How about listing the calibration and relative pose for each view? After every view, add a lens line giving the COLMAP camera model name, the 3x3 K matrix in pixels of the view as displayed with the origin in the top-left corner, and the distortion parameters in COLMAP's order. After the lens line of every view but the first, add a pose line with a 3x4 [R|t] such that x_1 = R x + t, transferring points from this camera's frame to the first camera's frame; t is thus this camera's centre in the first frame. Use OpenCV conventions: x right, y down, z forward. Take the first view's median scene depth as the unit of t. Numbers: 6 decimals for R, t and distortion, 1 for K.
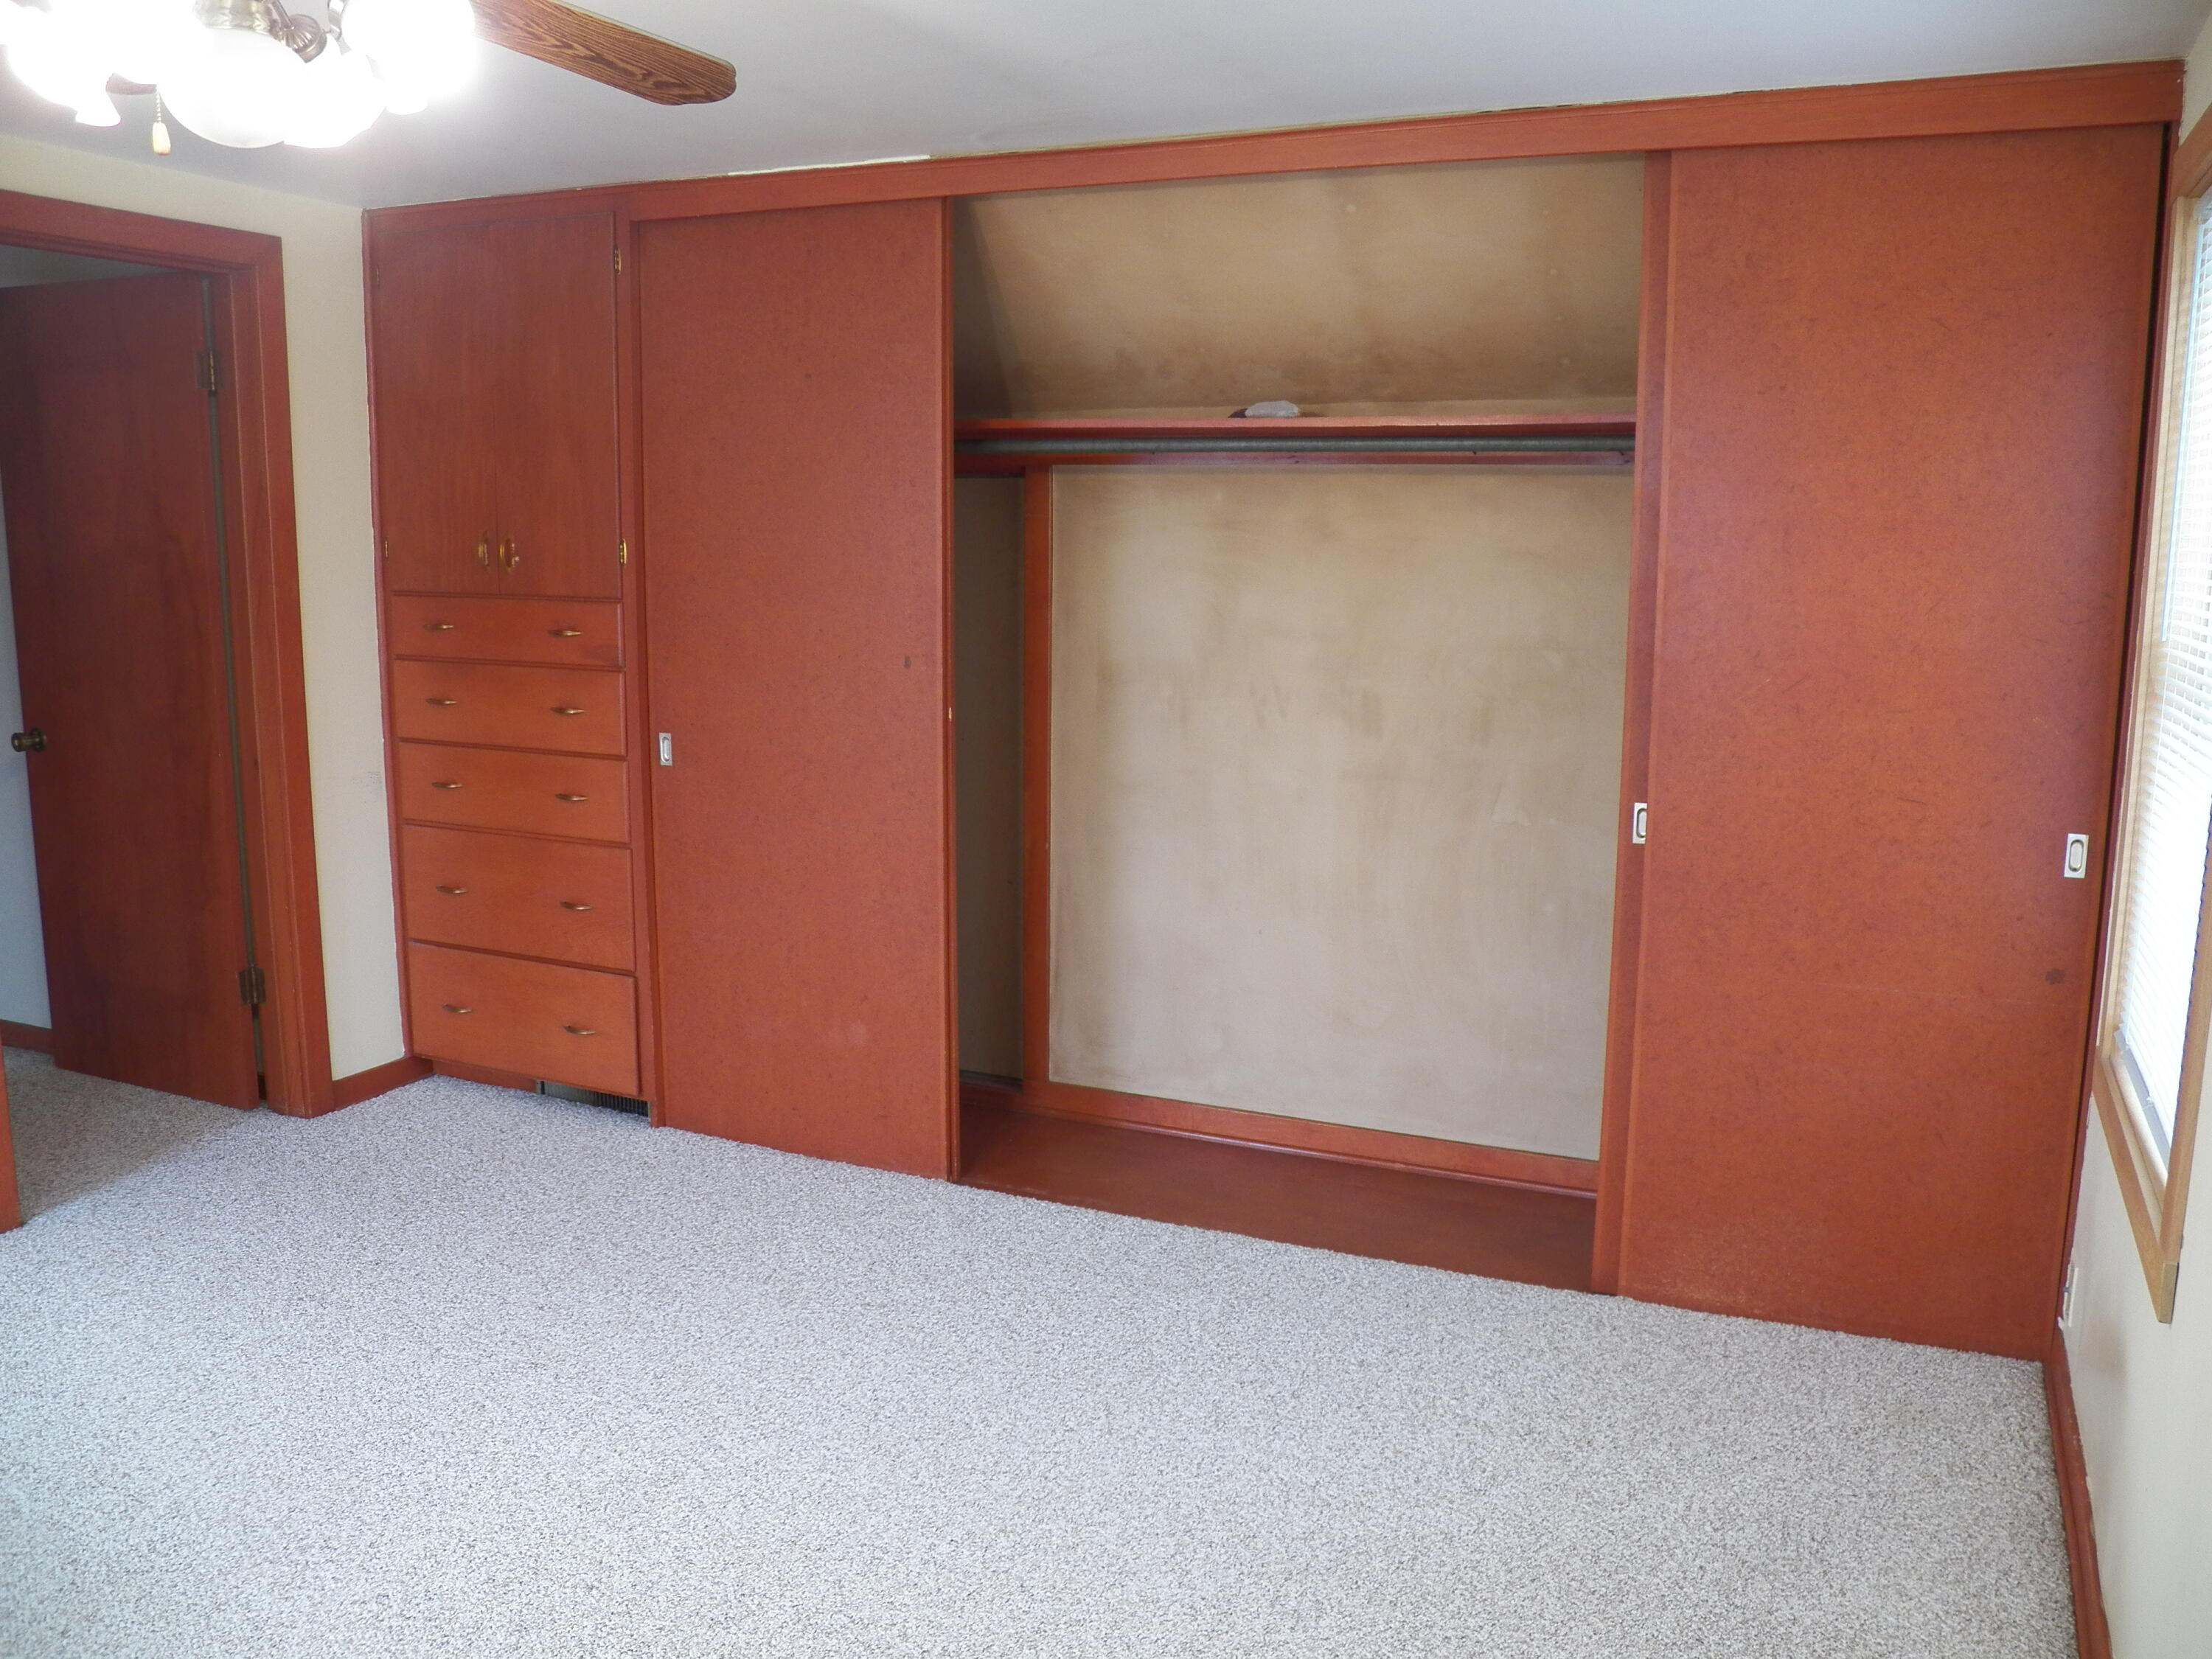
lens RADIAL K [[1808.4, 0, 1091.9], [0, 1808.4, 819.6], [0, 0, 1]] dist [-0.126597, 0.084780]
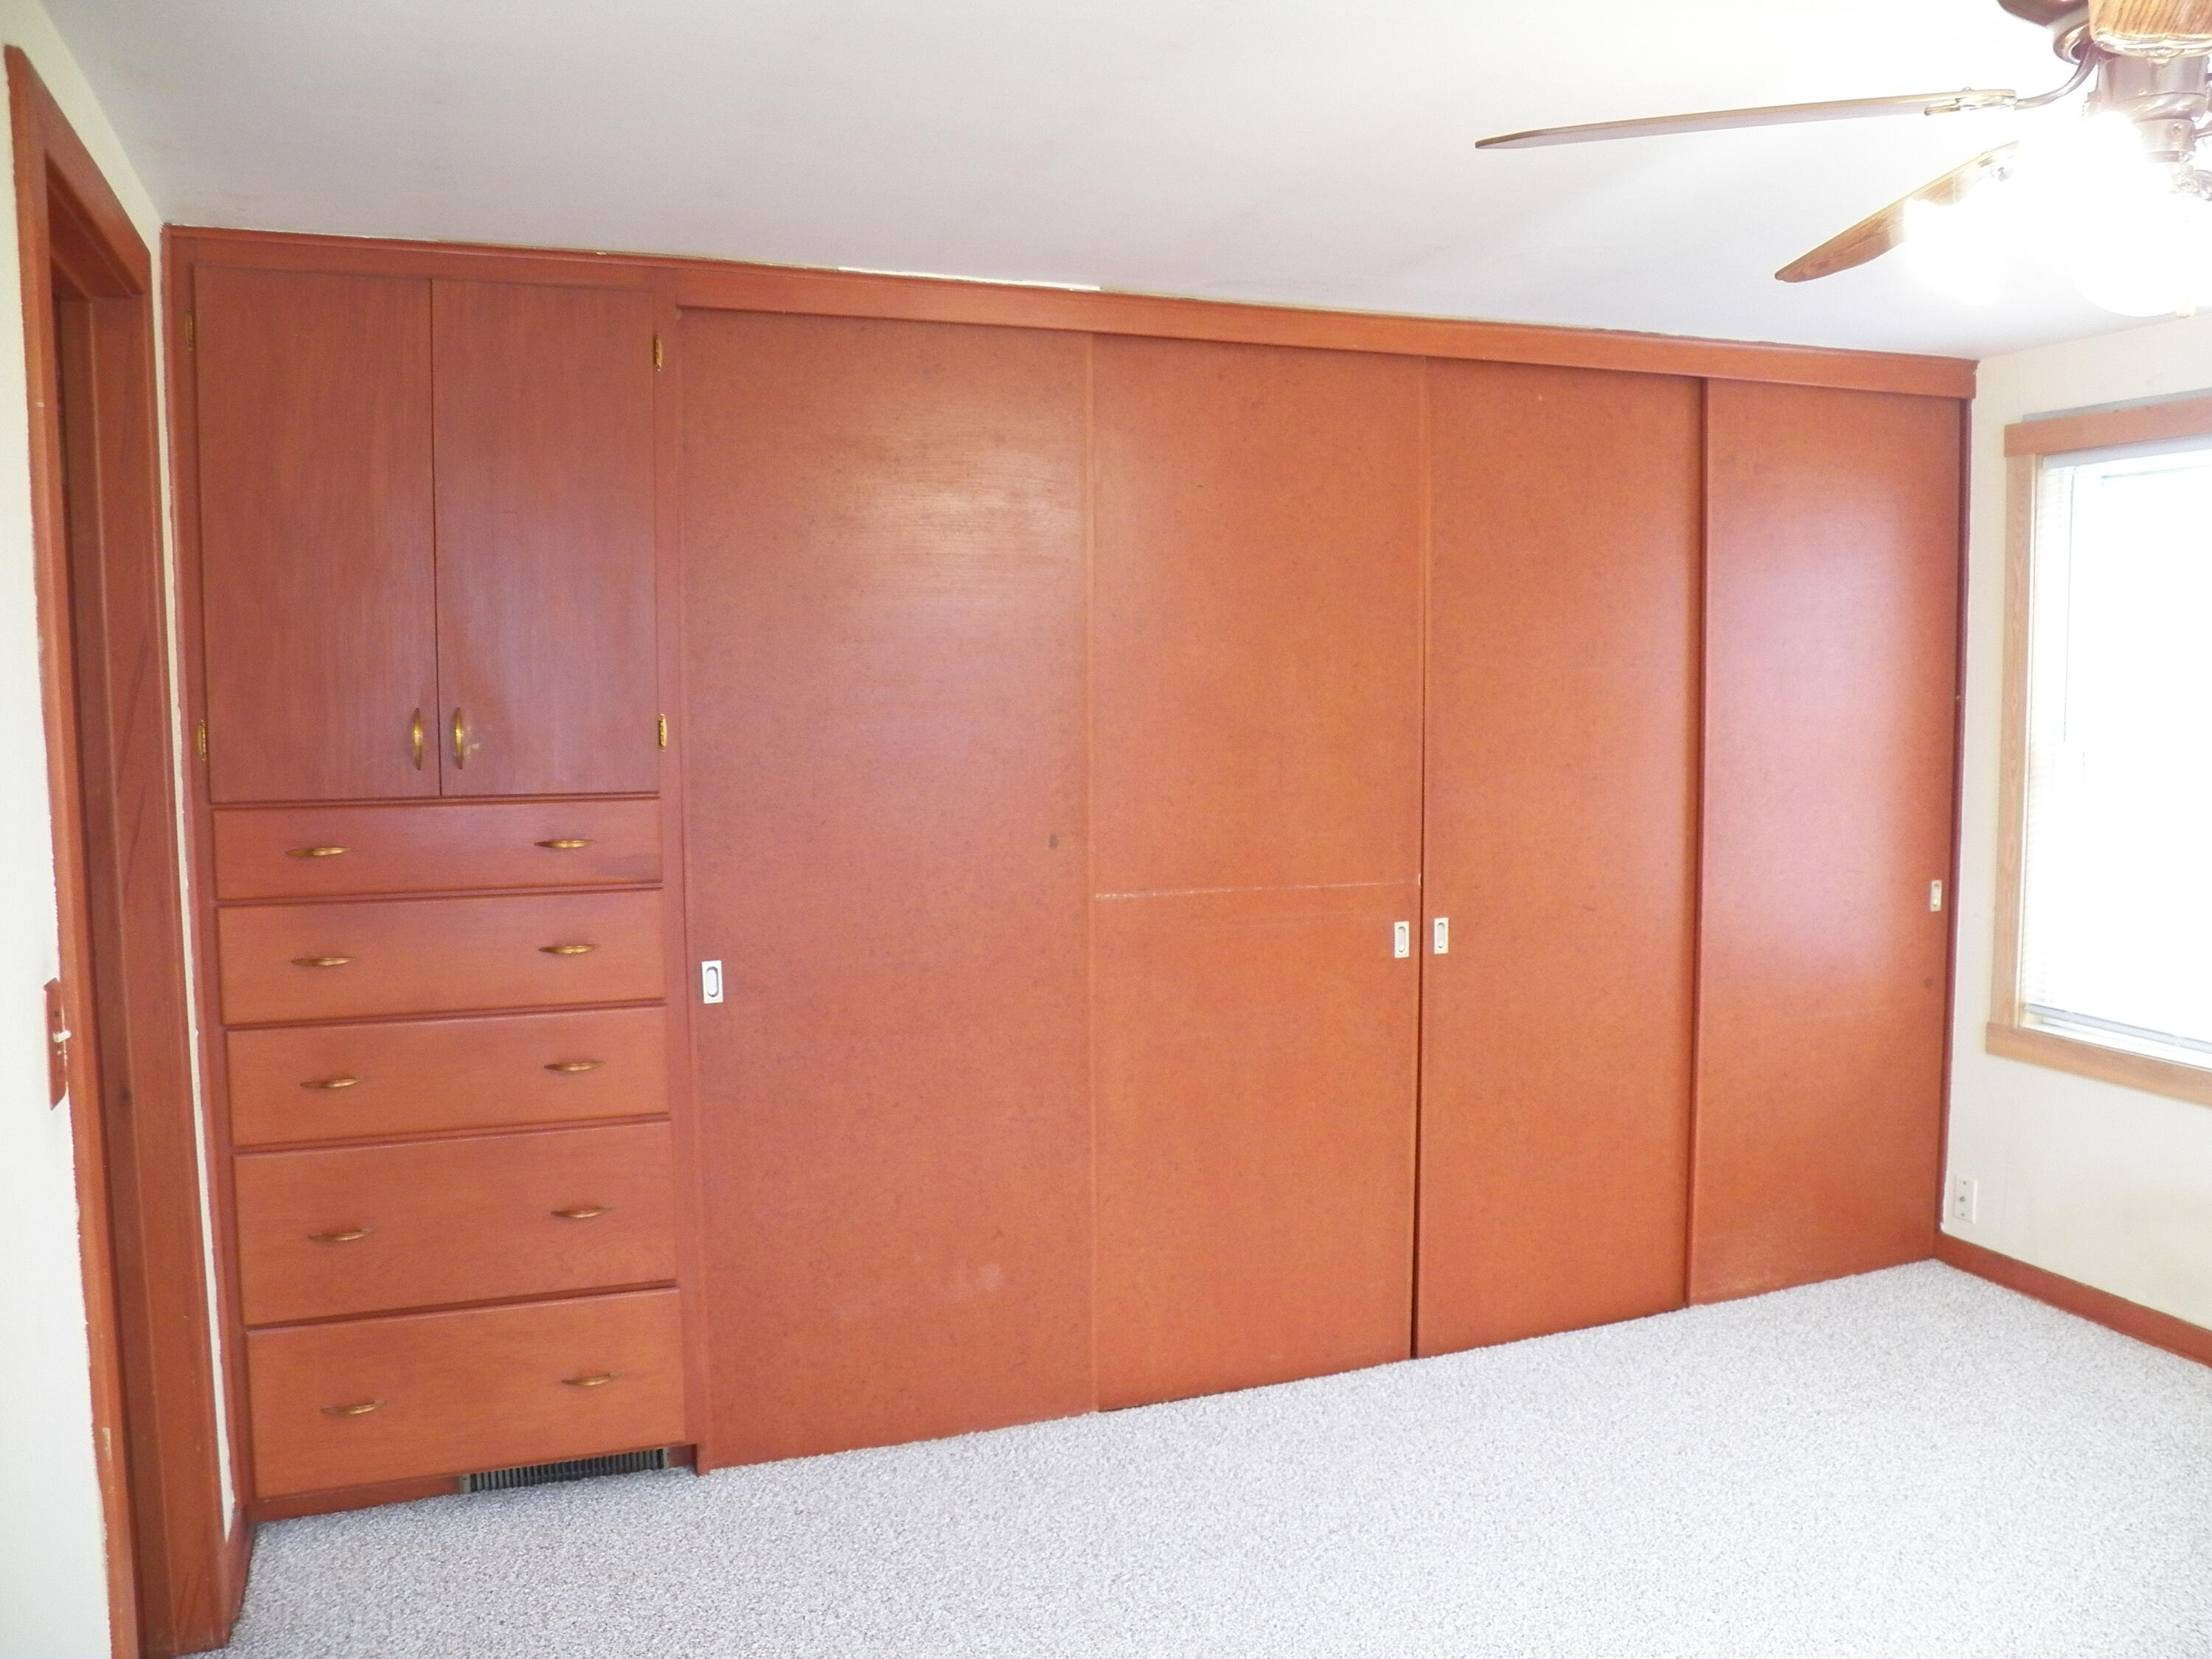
lens RADIAL K [[1808.4, 0, 1096.3], [0, 1808.4, 840.3], [0, 0, 1]] dist [-0.126597, 0.084780]
pose [[0.698440, -0.079868, 0.711198, -0.671327], [0.133573, 0.990839, -0.019905, -0.062279], [-0.703093, 0.108899, 0.702710, 0.331476]]
